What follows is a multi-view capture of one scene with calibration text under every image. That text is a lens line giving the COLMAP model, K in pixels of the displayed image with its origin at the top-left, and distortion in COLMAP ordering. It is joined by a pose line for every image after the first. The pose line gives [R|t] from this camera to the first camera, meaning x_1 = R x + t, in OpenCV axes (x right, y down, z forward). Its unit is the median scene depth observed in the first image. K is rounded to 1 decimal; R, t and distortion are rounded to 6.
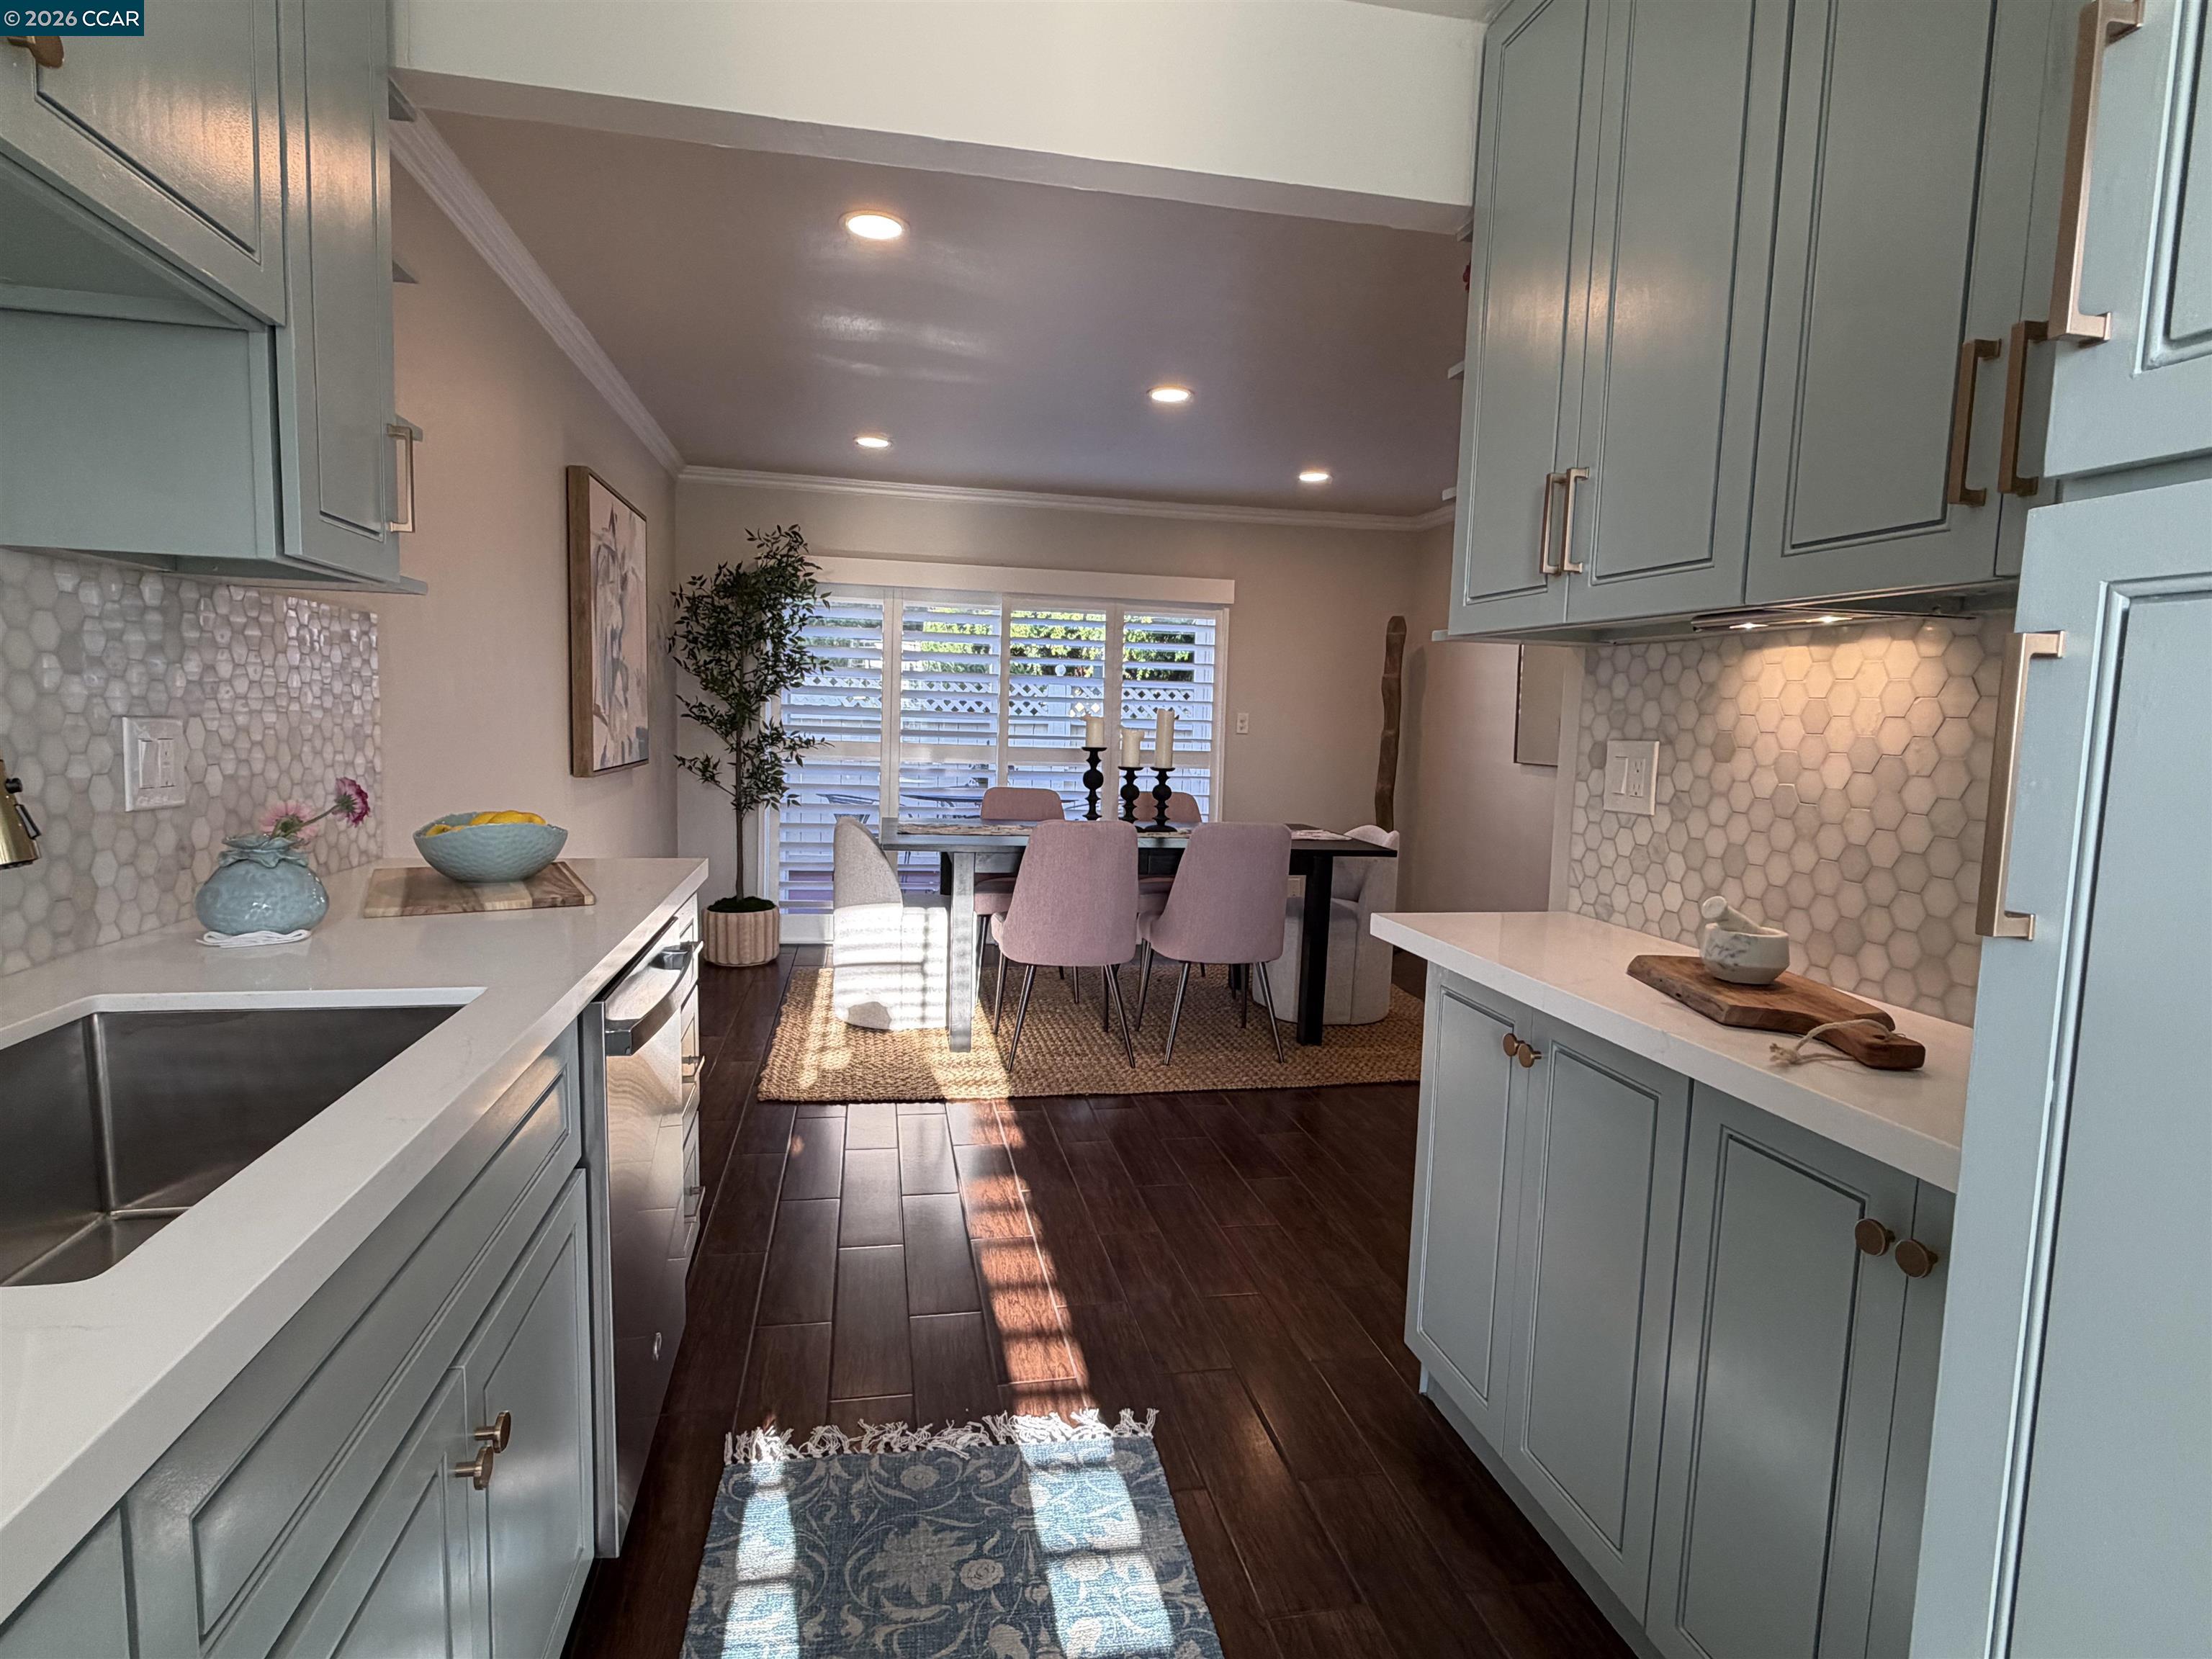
lens RADIAL K [[1154.1, 0, 1104.9], [0, 1154.1, 835.9], [0, 0, 1]] dist [-0.012219, -0.003401]
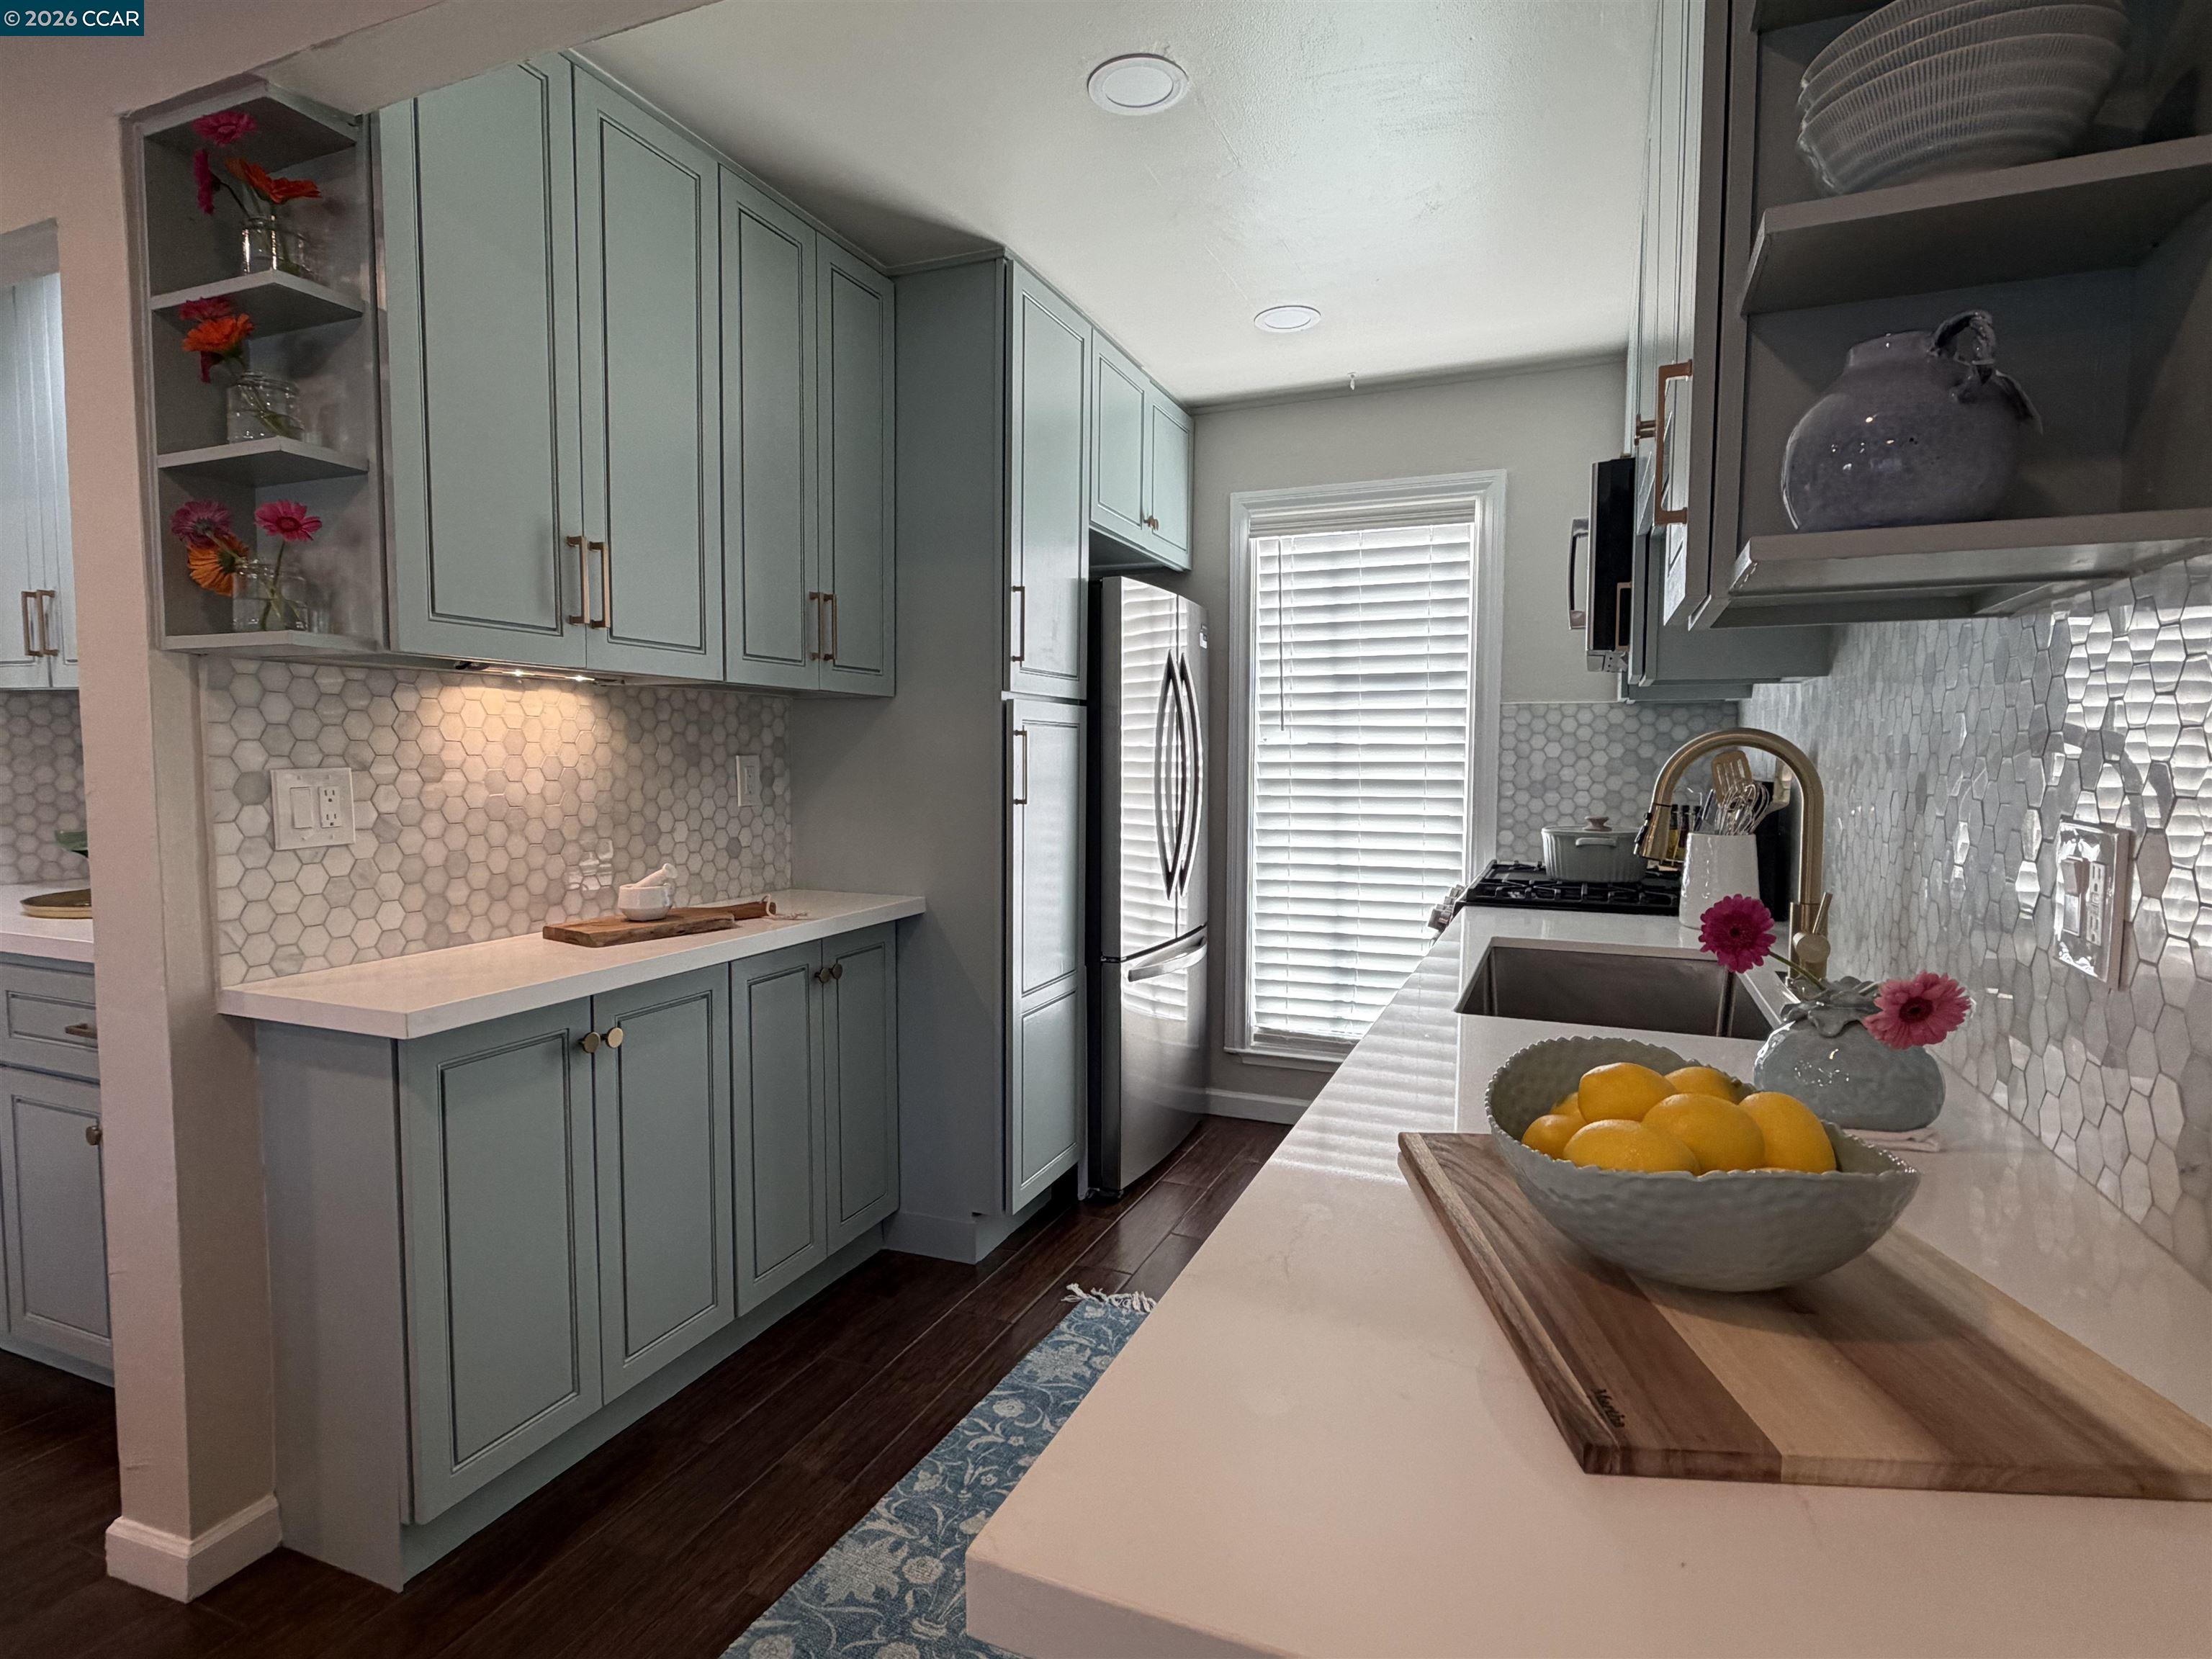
lens RADIAL K [[1154.1, 0, 1119.9], [0, 1154.1, 825.5], [0, 0, 1]] dist [-0.012219, -0.003401]
pose [[-0.838168, -0.067212, 0.541255, -0.669417], [0.028725, 0.985561, 0.166868, -0.197475], [-0.544655, 0.155411, -0.824135, 1.615654]]
